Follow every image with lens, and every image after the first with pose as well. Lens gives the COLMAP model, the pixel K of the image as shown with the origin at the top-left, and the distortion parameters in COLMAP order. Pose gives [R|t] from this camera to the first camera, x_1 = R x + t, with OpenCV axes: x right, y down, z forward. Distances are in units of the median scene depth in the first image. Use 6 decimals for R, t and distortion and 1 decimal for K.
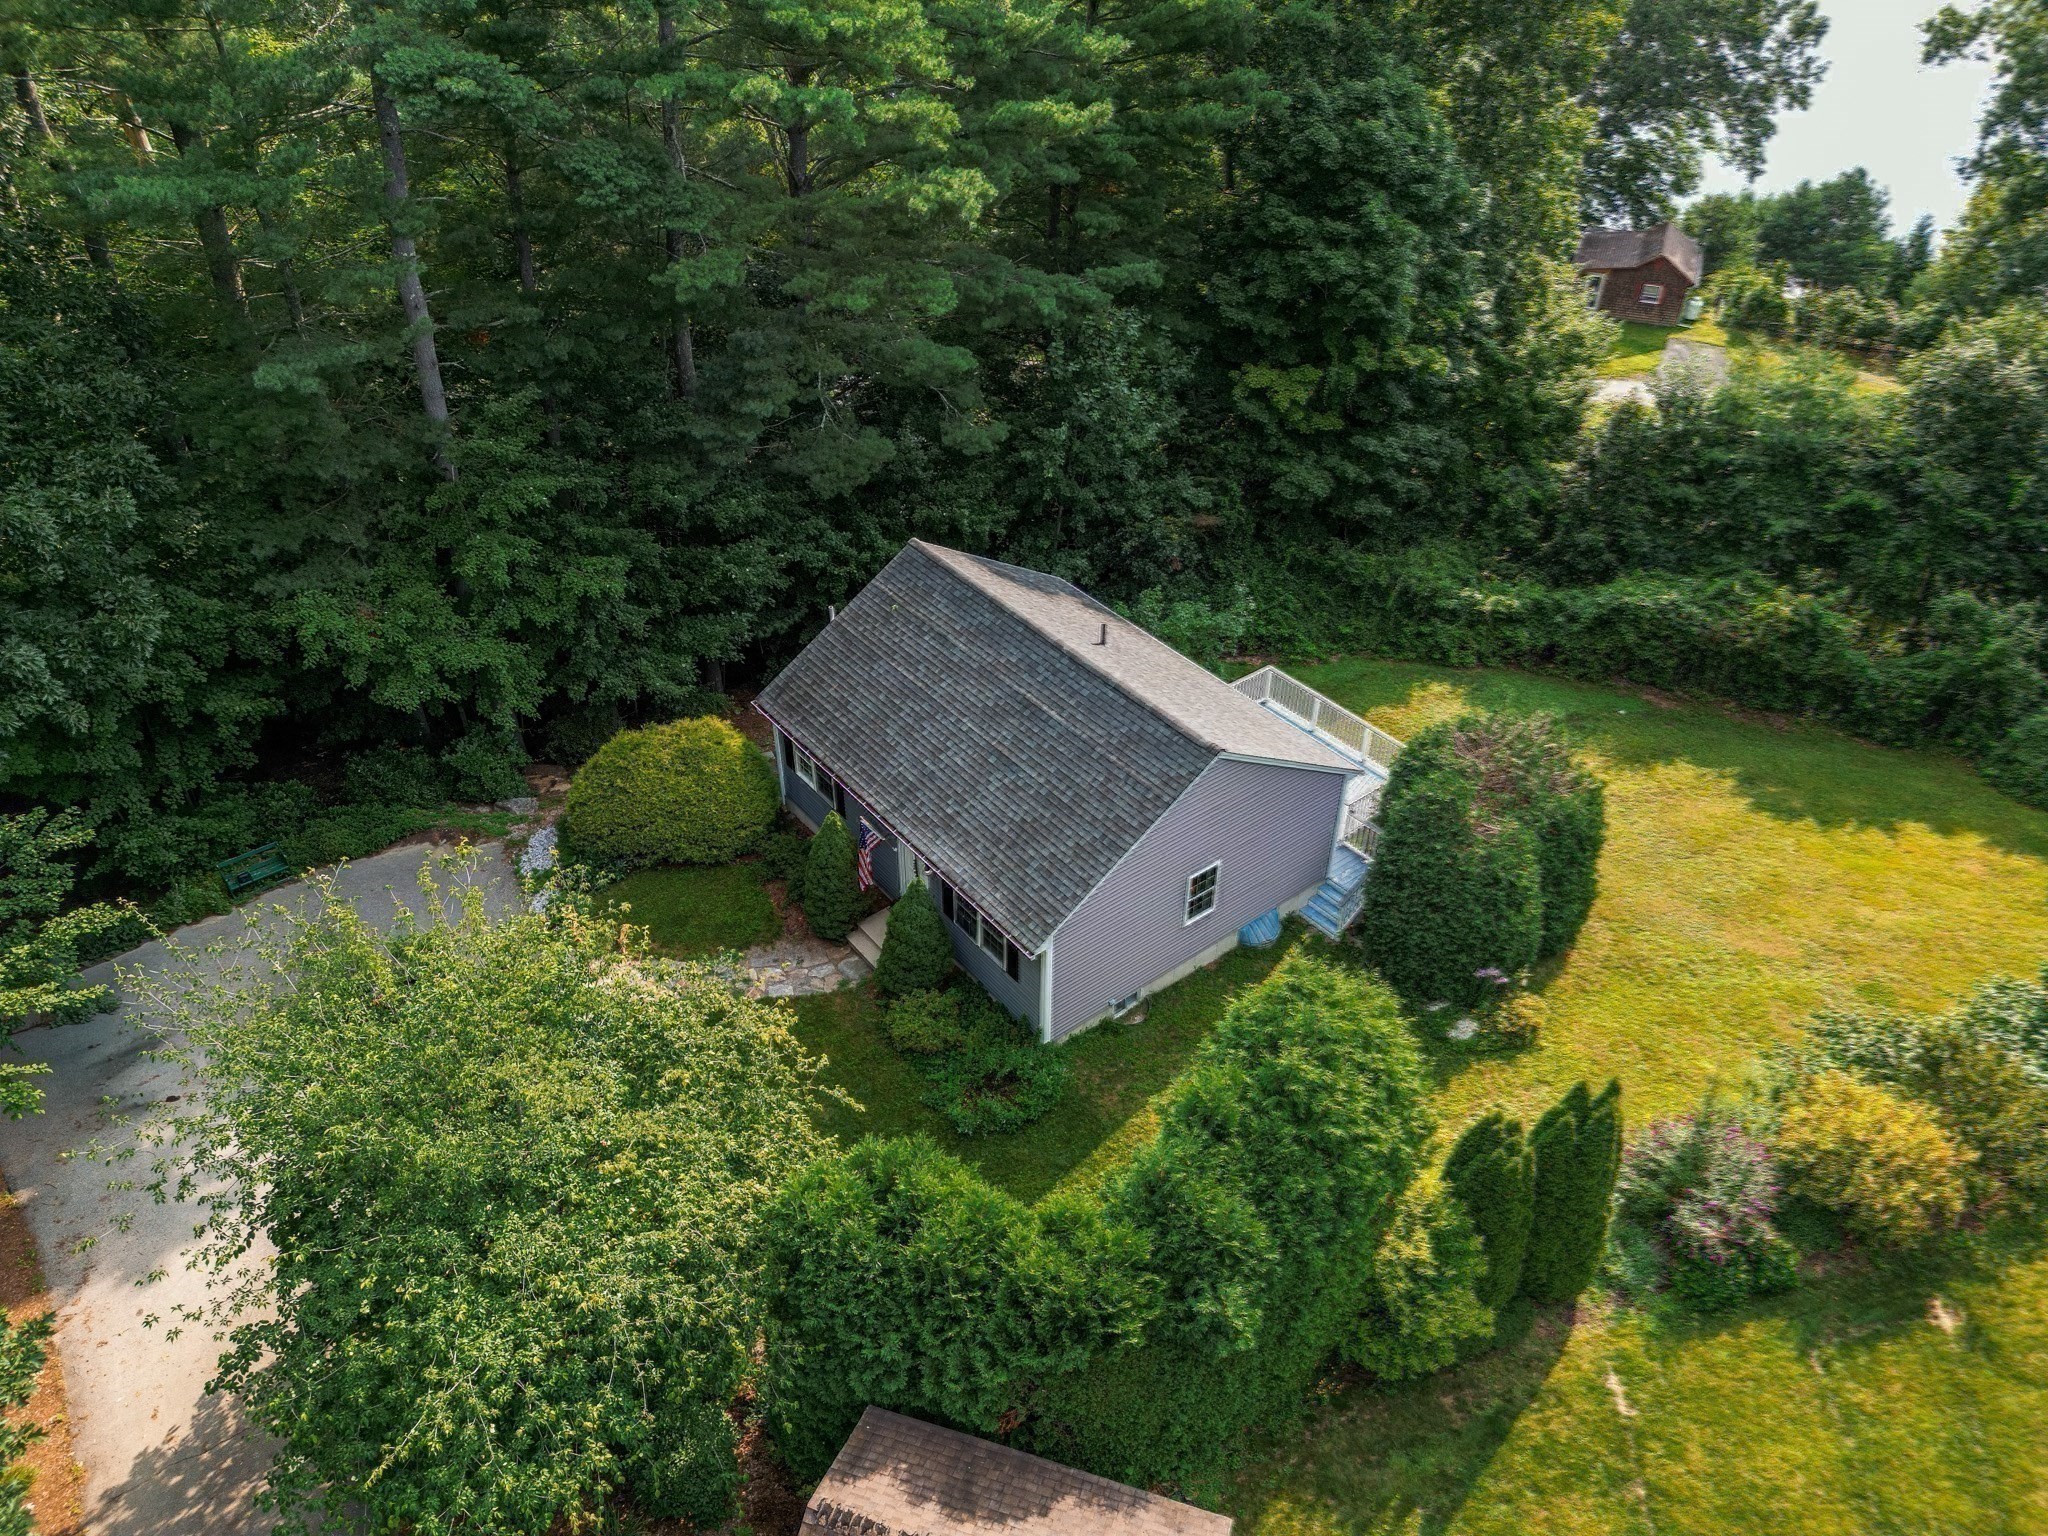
lens RADIAL K [[1431.5, 0, 1020.6], [0, 1431.5, 776.5], [0, 0, 1]] dist [0.061751, -0.043548]
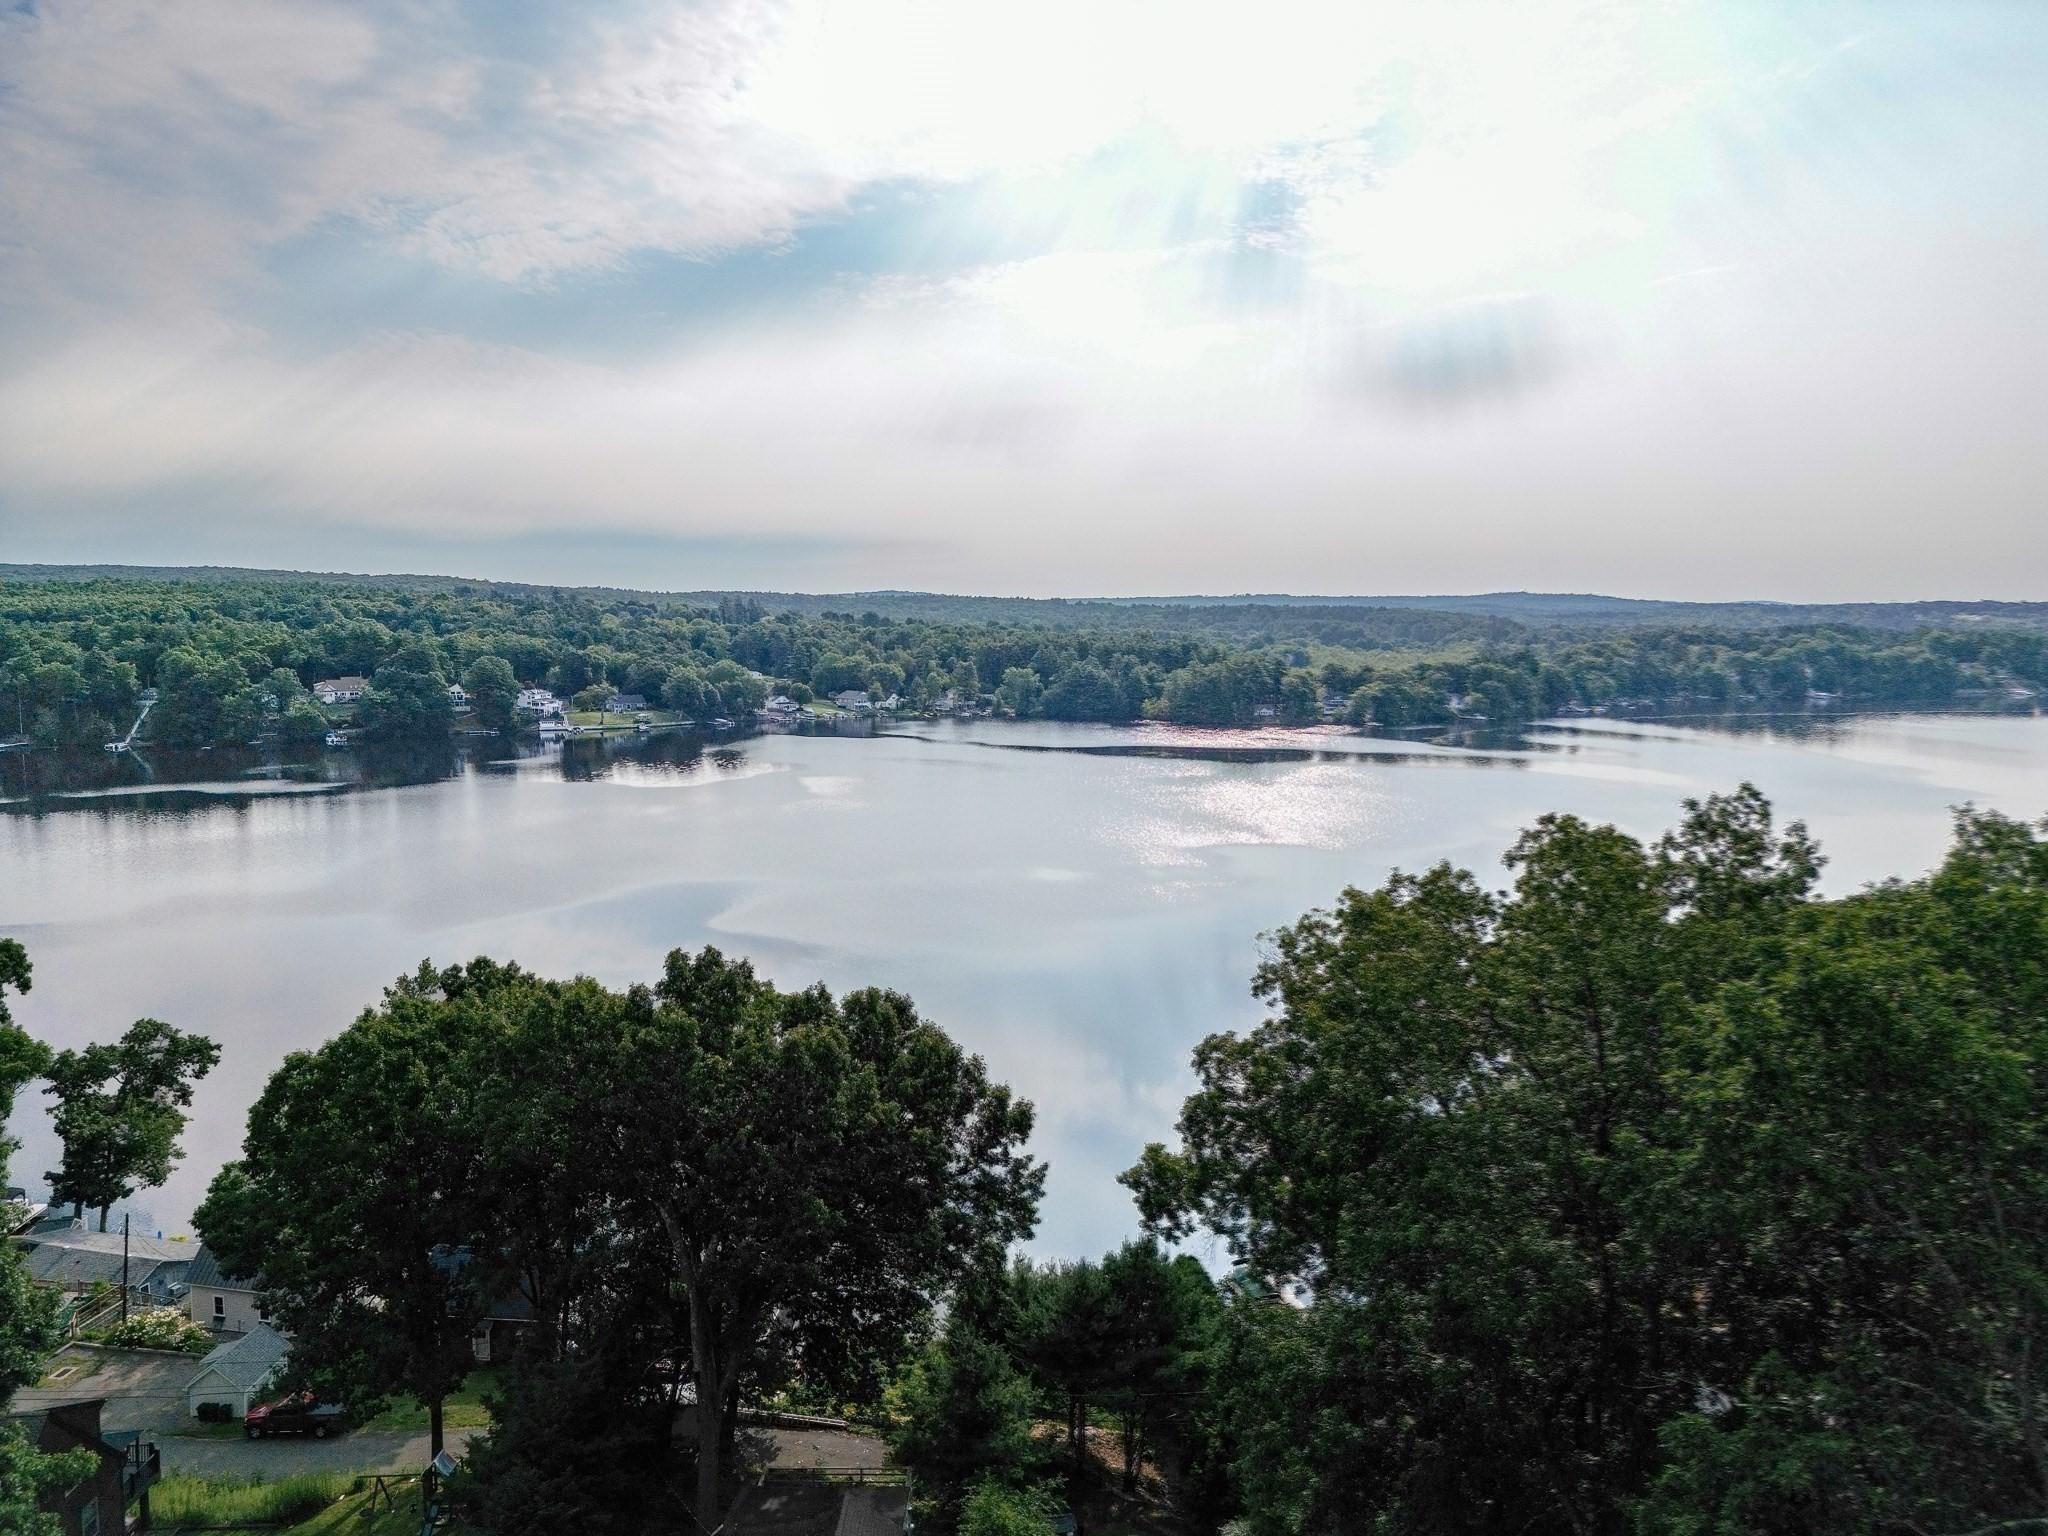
lens RADIAL K [[1431.5, 0, 1026.1], [0, 1431.5, 769.3], [0, 0, 1]] dist [0.061751, -0.043548]
pose [[0.930154, -0.041626, 0.364803, 0.896373], [0.227478, 0.845233, -0.483565, -0.939083], [-0.288214, 0.532775, 0.795665, 1.065405]]
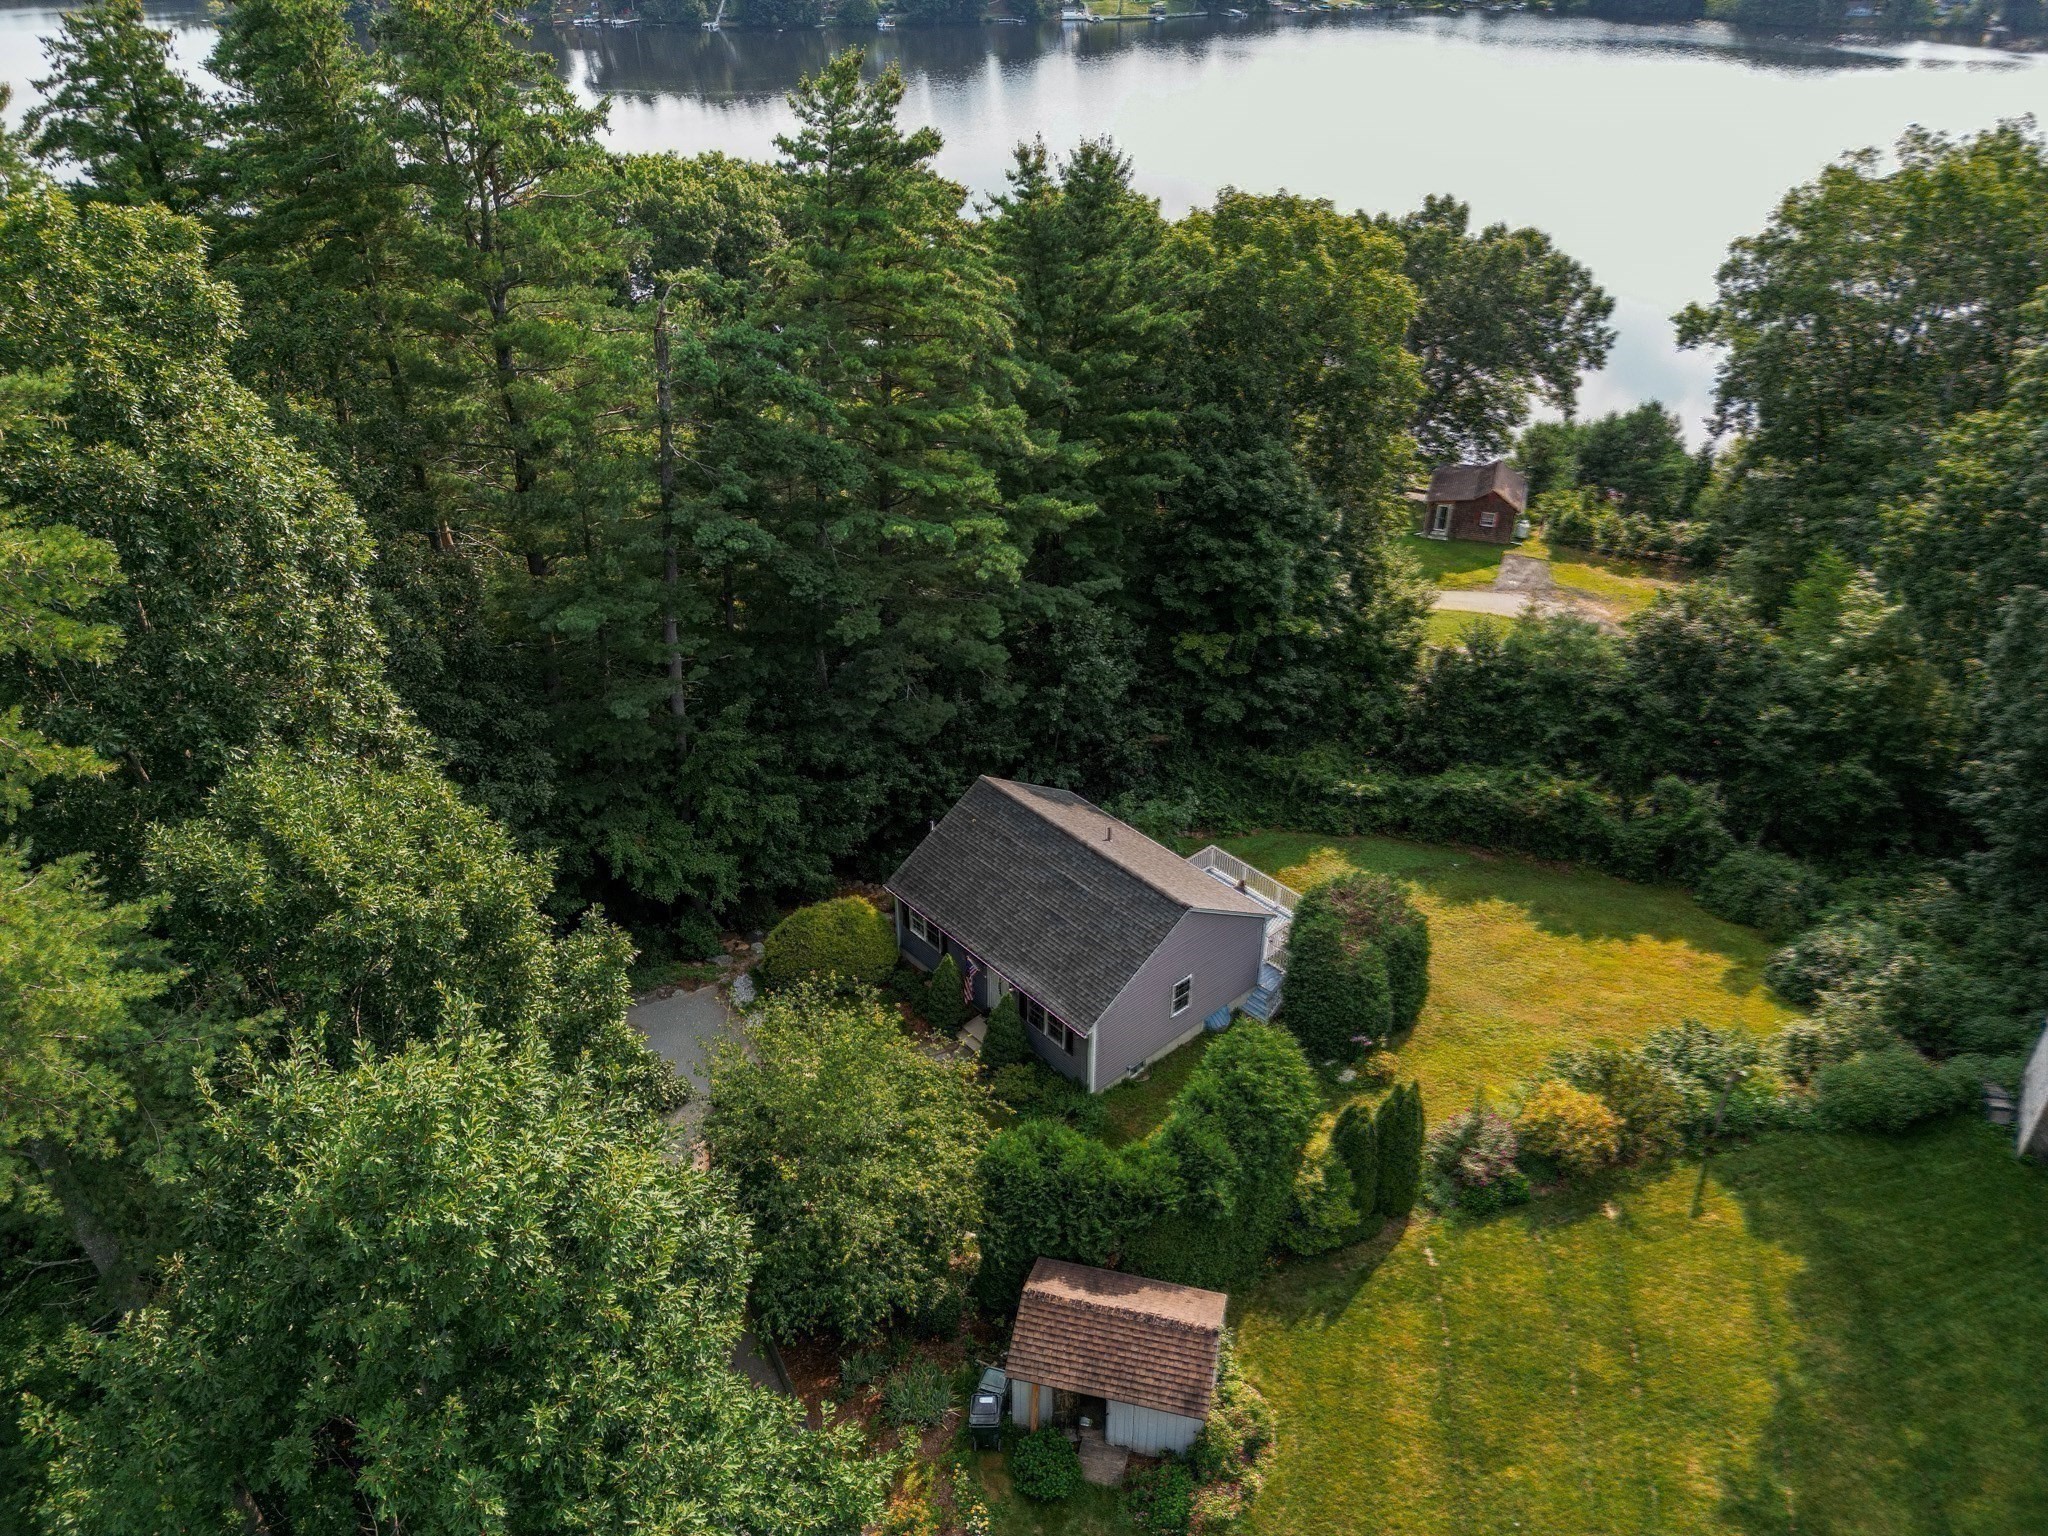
lens RADIAL K [[1431.5, 0, 1019.5], [0, 1431.5, 776.1], [0, 0, 1]] dist [0.061751, -0.043548]
pose [[0.998095, -0.035596, 0.050384, -0.110056], [0.040506, 0.994158, -0.100044, -0.008852], [-0.046528, 0.101894, 0.993707, -0.534272]]
